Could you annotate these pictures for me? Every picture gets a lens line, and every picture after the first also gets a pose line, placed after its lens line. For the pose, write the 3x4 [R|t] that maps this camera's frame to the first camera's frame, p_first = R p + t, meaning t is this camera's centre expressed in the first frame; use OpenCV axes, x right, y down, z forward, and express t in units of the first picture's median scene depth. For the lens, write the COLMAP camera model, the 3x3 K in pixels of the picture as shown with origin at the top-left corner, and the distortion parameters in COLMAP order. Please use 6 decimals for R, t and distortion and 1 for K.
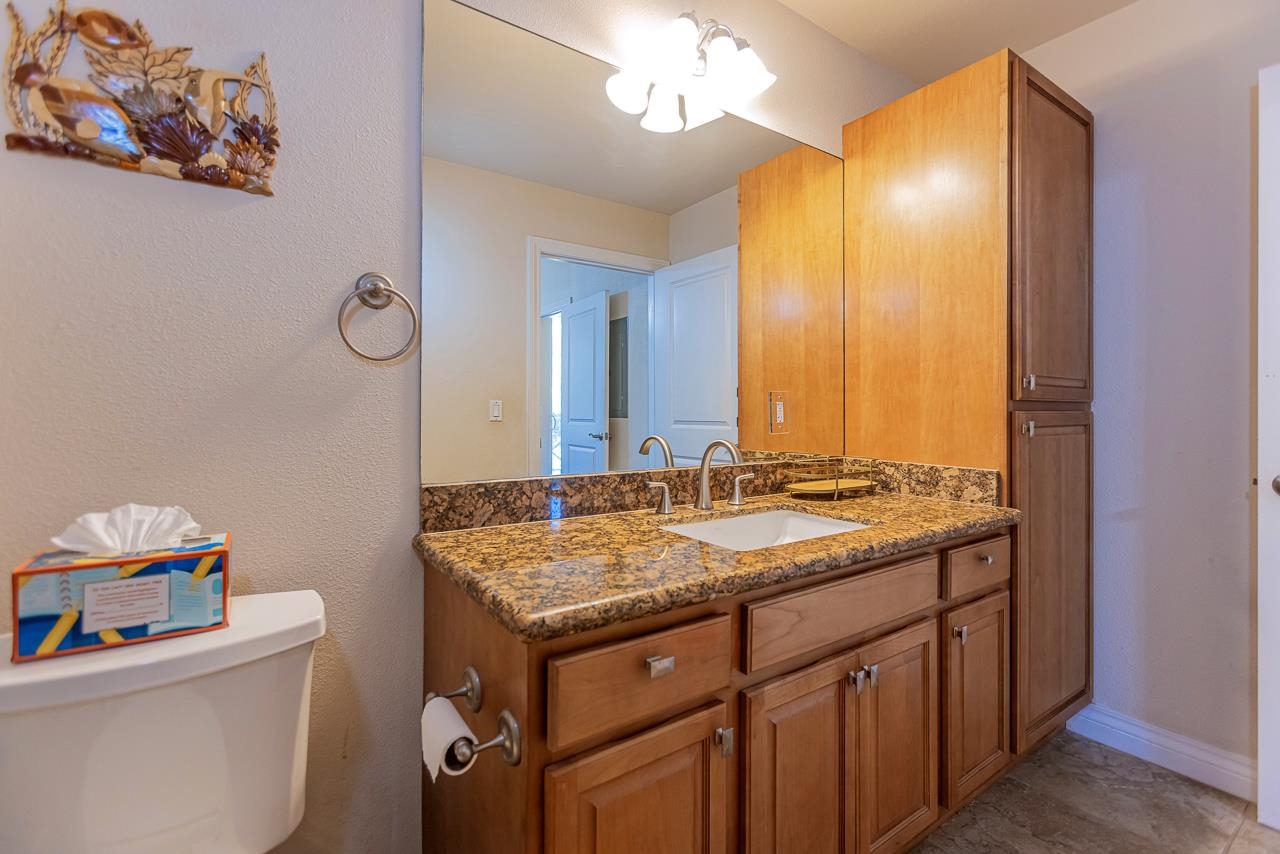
lens RADIAL K [[568.7, 0, 609.4], [0, 568.7, 422.8], [0, 0, 1]] dist [0.001086, 0.000435]
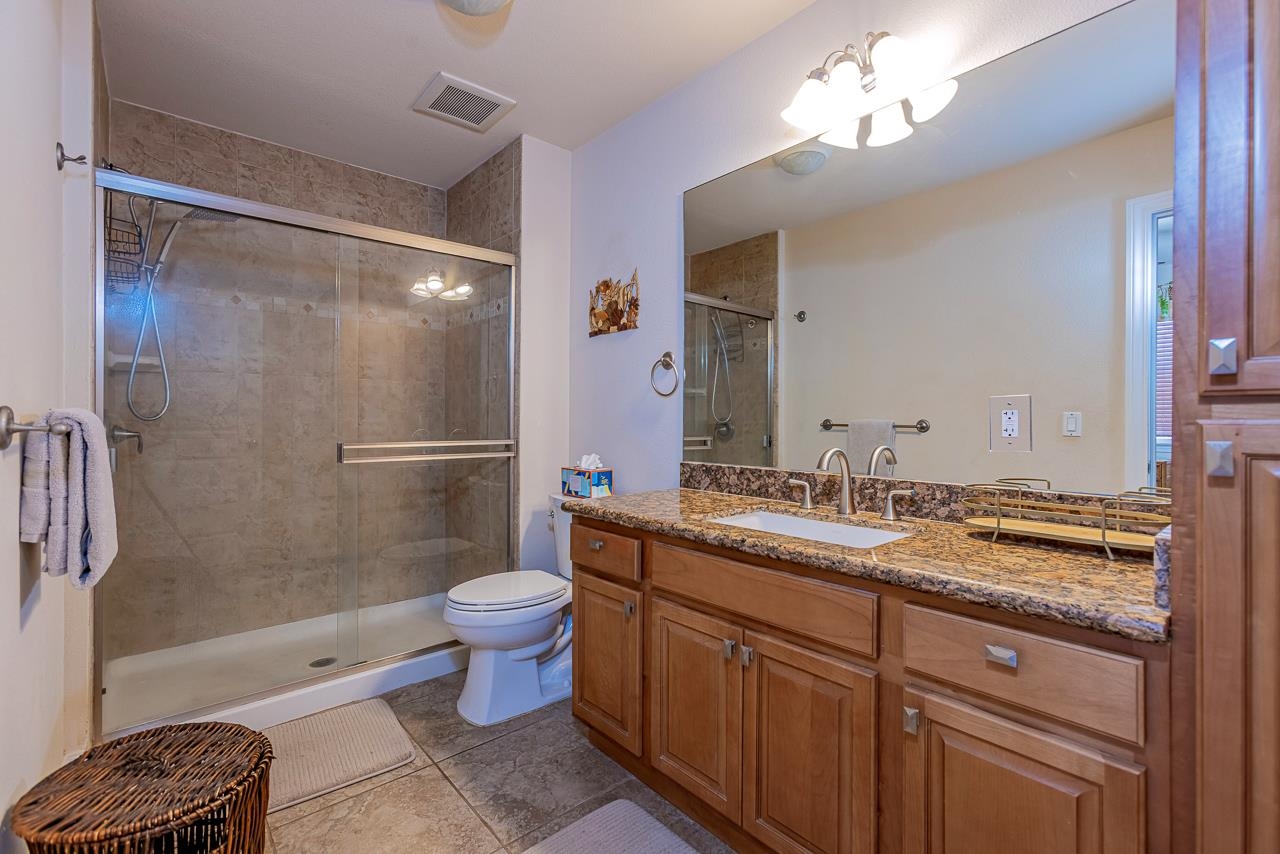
lens RADIAL K [[568.7, 0, 609.4], [0, 568.7, 422.8], [0, 0, 1]] dist [0.001086, 0.000435]
pose [[0.106797, 0.007607, -0.994252, 1.737921], [-0.019296, 0.999798, 0.005577, -0.024813], [0.994094, 0.018589, 0.106922, 0.659280]]
